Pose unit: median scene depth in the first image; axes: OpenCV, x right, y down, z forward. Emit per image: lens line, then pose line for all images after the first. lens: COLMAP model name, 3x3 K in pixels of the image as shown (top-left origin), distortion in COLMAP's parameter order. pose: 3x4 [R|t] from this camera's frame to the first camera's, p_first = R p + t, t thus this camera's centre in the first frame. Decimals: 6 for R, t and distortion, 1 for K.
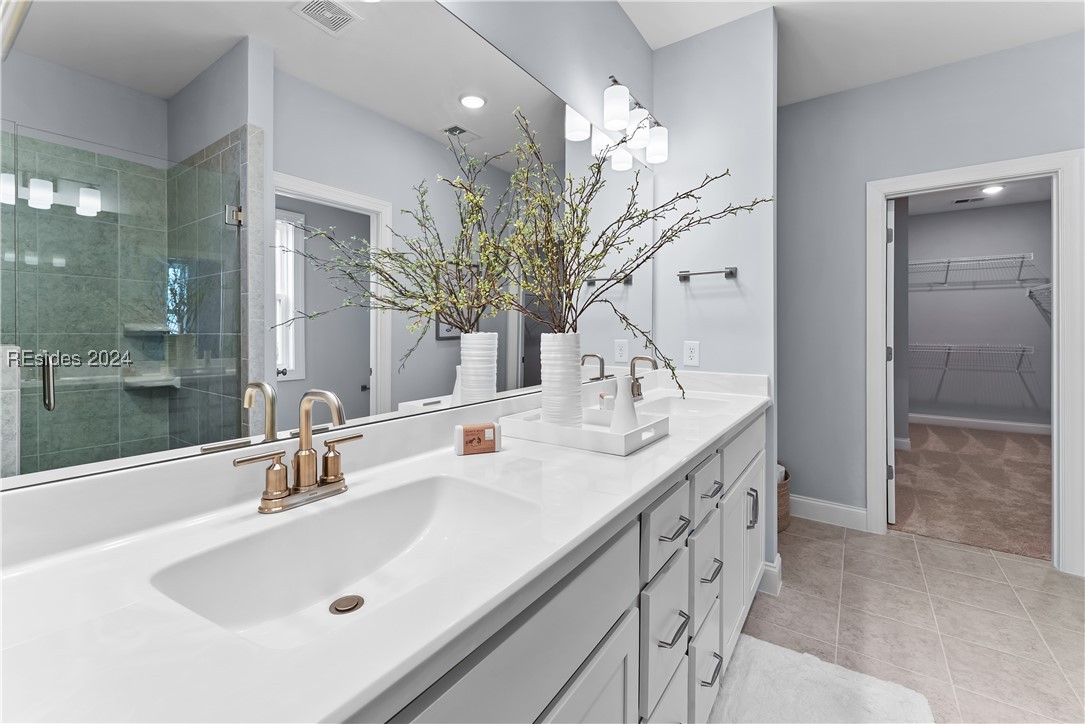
lens RADIAL K [[462.1, 0, 543.7], [0, 462.1, 343.5], [0, 0, 1]] dist [-0.001322, -0.000072]
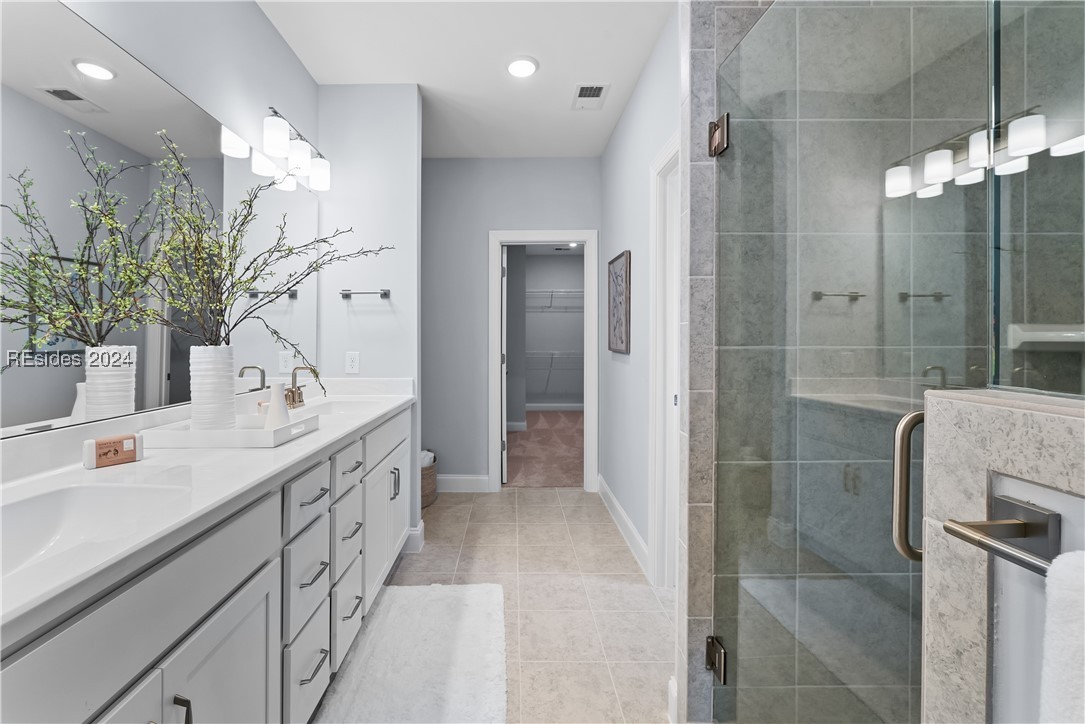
lens RADIAL K [[457.3, 0, 511.1], [0, 457.3, 339.2], [0, 0, 1]] dist [-0.008333, 0.000041]
pose [[0.824476, -0.000923, 0.565896, 0.008187], [0.020055, 0.999418, -0.027590, 0.004222], [-0.565541, 0.034097, 0.824015, -0.218290]]
